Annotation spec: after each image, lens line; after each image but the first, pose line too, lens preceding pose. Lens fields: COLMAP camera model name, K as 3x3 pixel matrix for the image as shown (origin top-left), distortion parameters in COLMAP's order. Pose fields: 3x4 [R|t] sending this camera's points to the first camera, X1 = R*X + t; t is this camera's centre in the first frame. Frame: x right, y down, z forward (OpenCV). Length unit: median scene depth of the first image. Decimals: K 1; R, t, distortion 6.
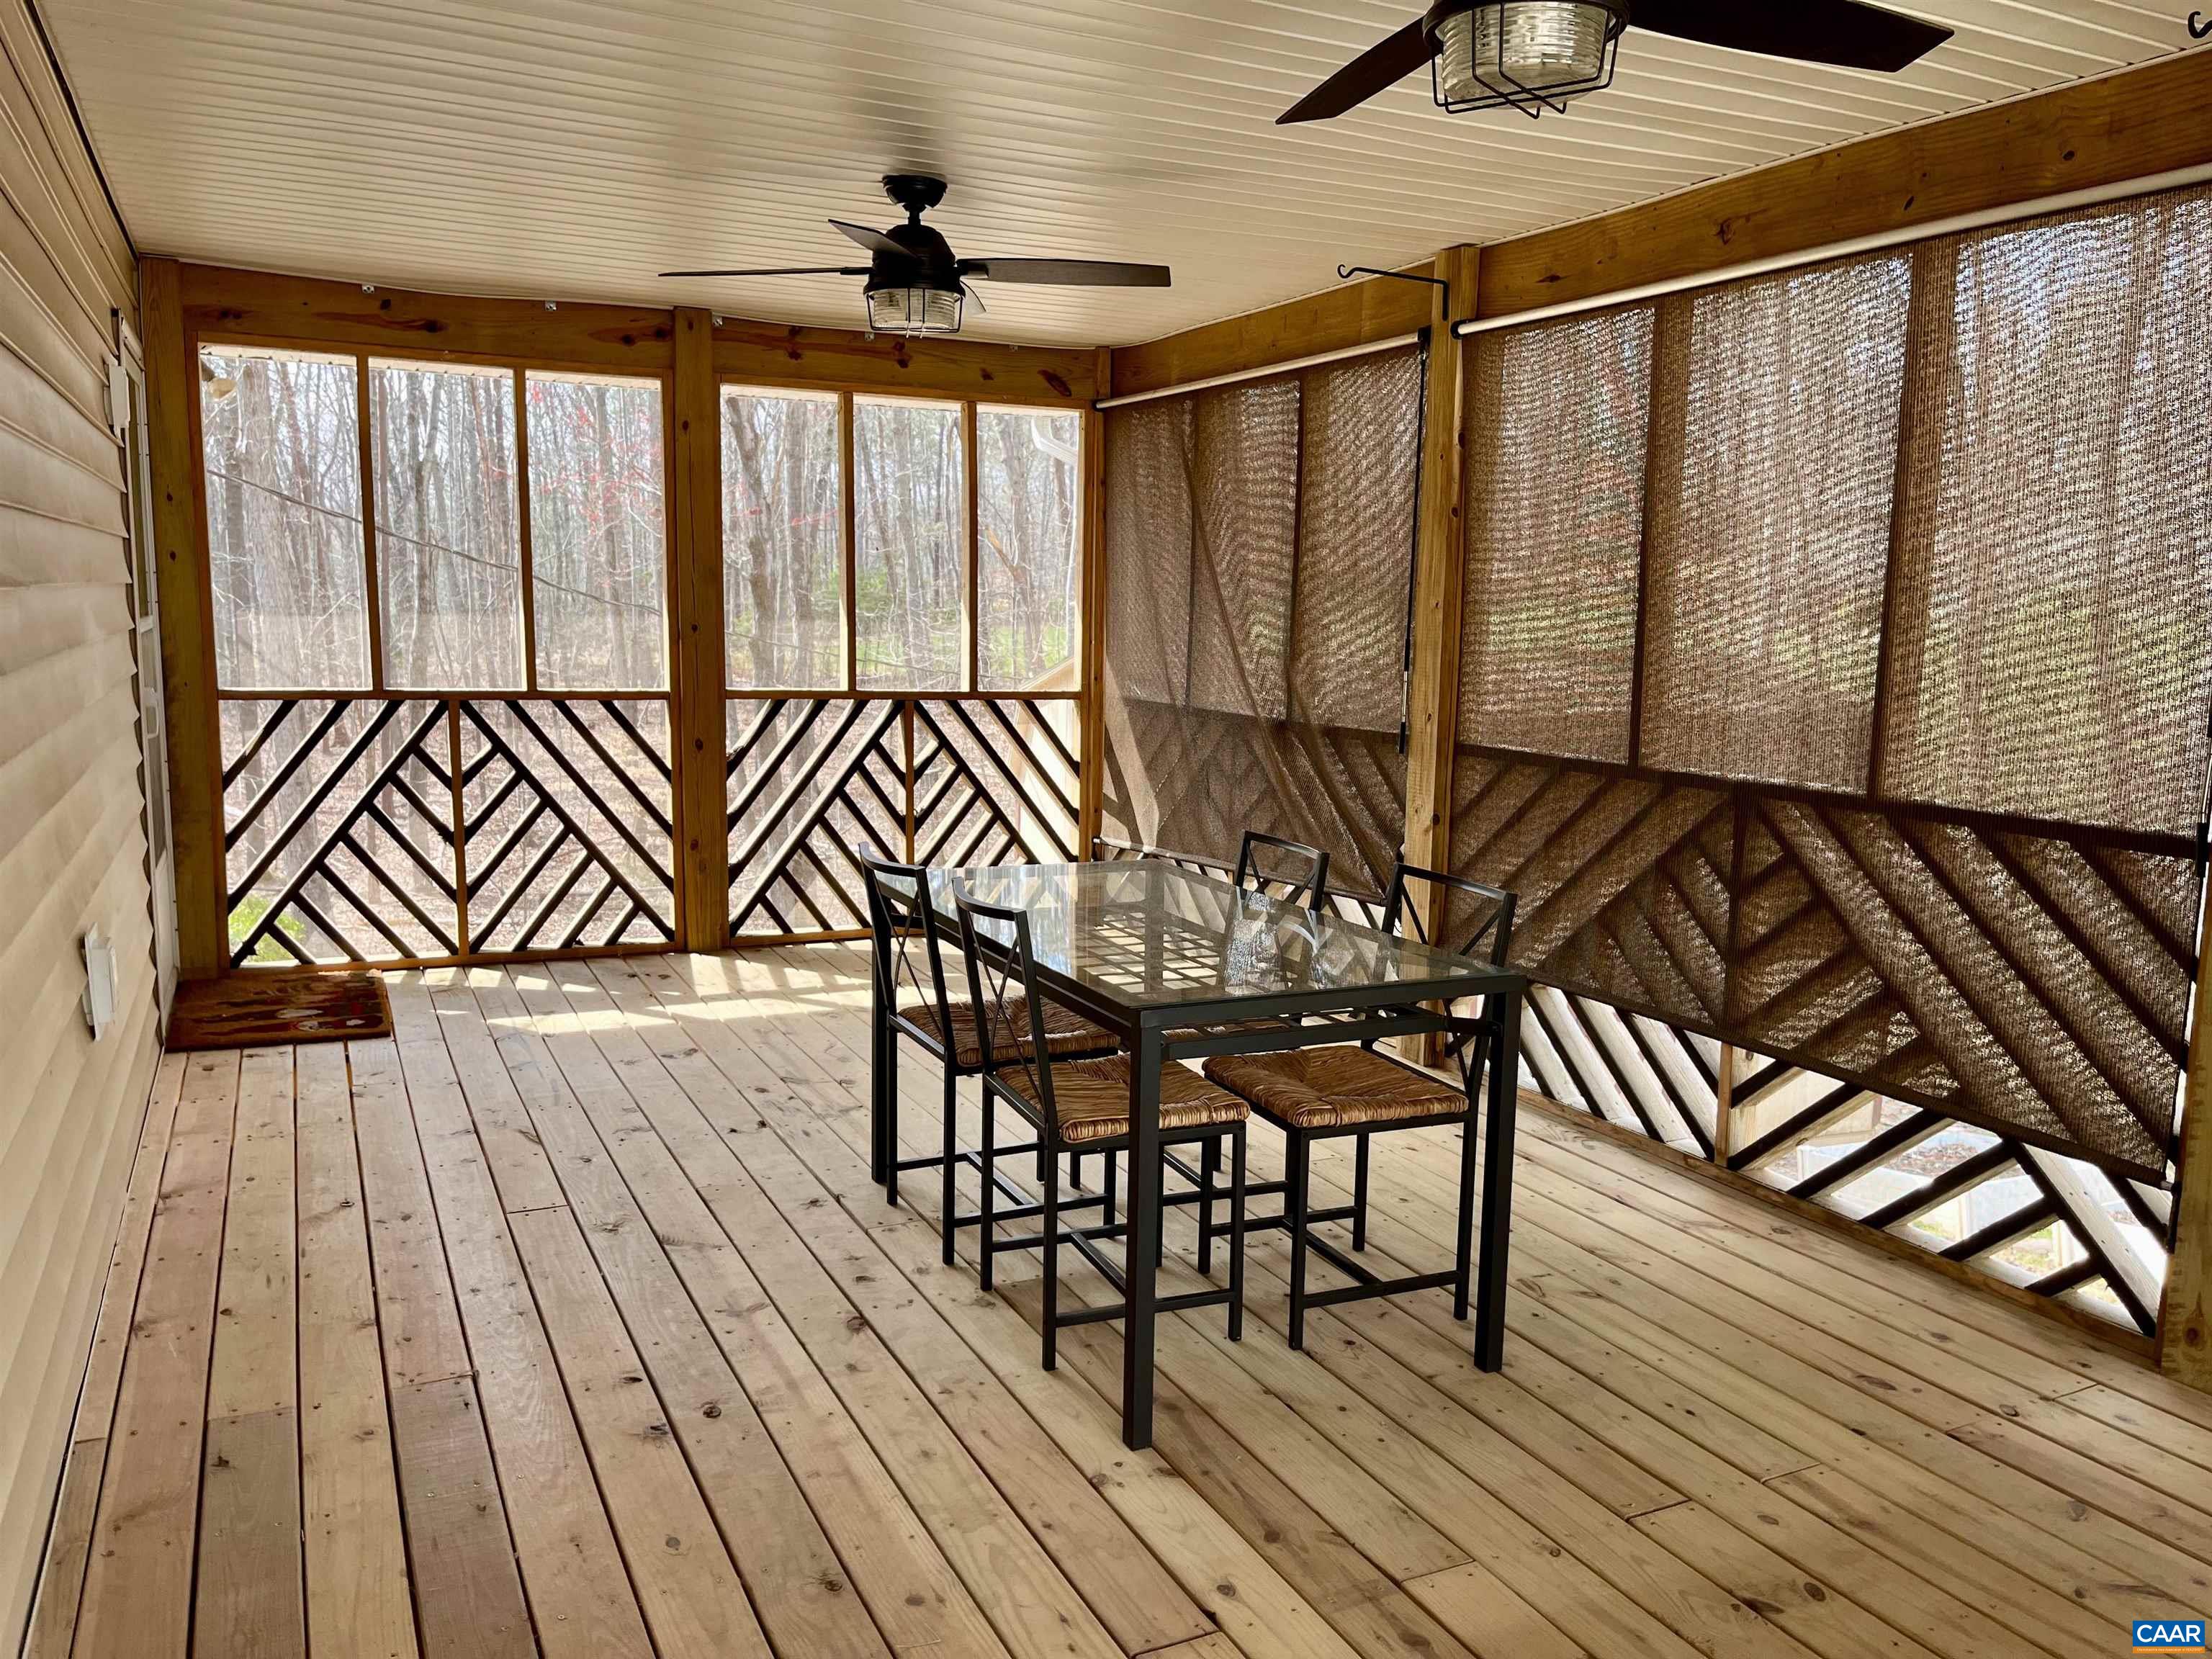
lens RADIAL K [[1687.4, 0, 1119.5], [0, 1687.4, 817.2], [0, 0, 1]] dist [0.028476, -0.014573]
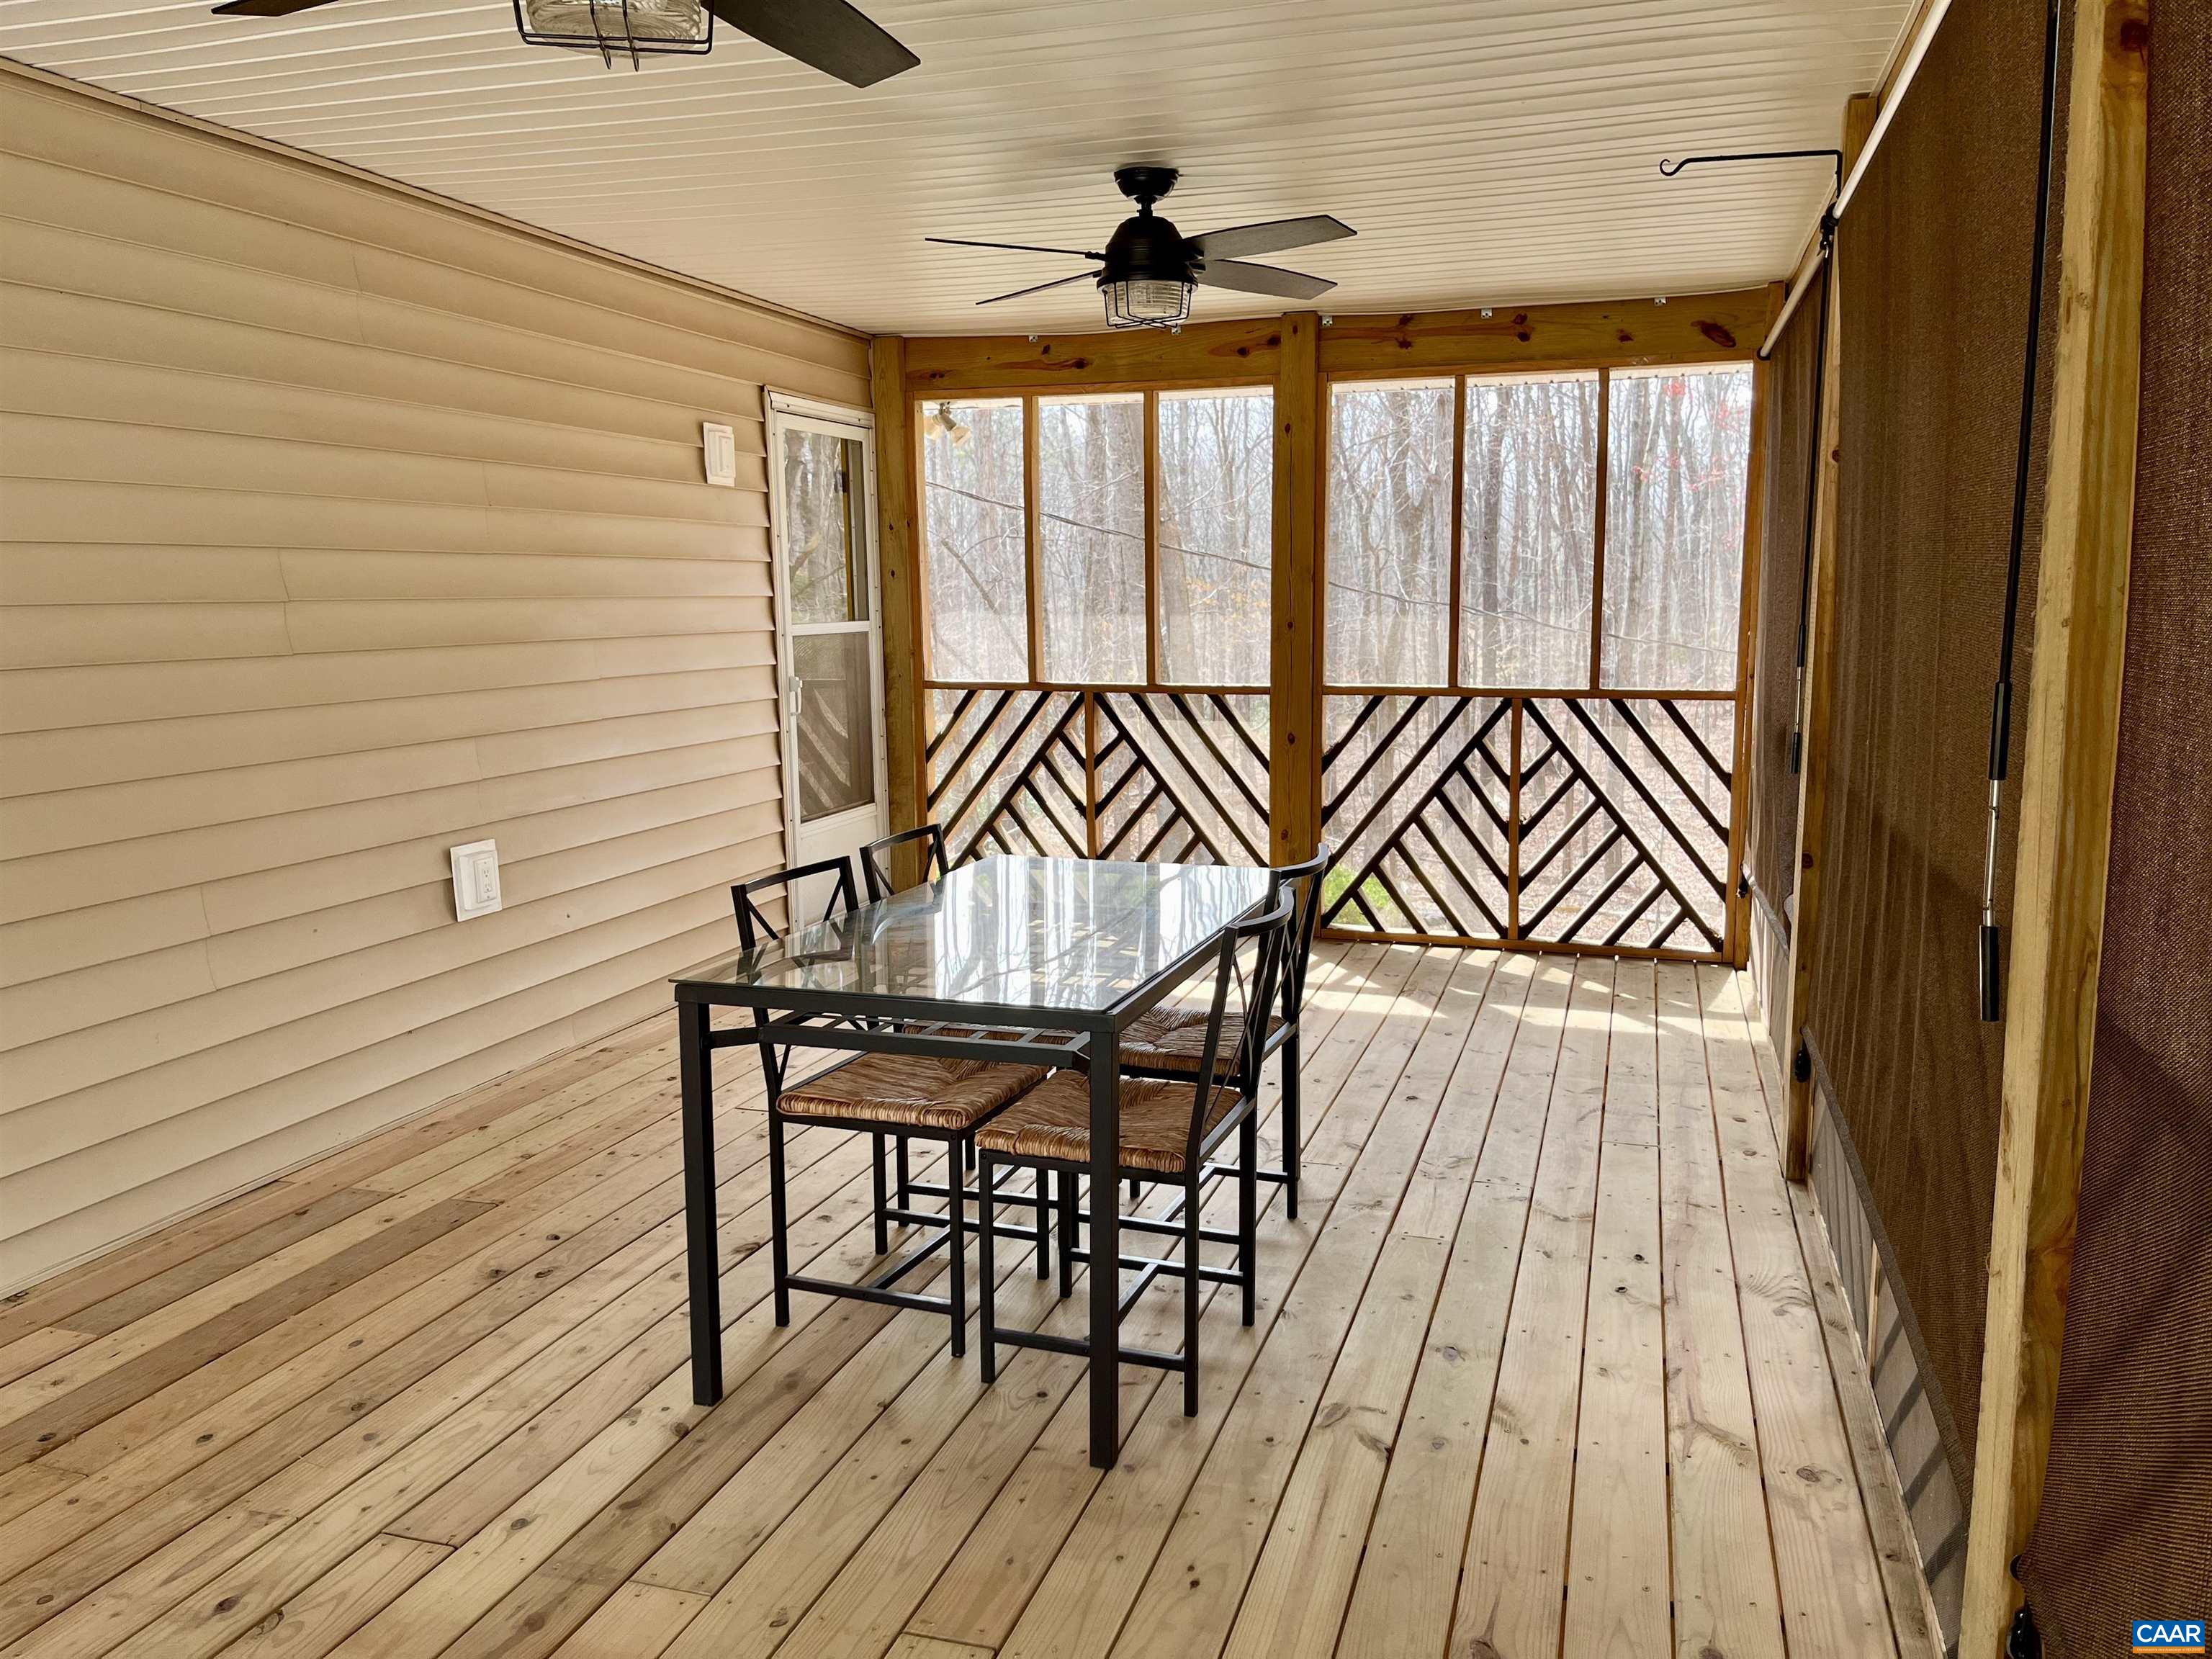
lens RADIAL K [[1687.4, 0, 1116.6], [0, 1687.4, 841.7], [0, 0, 1]] dist [0.028476, -0.014573]
pose [[0.724933, 0.074671, -0.684760, 0.384865], [-0.065141, 0.997083, 0.039766, -0.013720], [0.685732, 0.015778, 0.727683, 0.177679]]
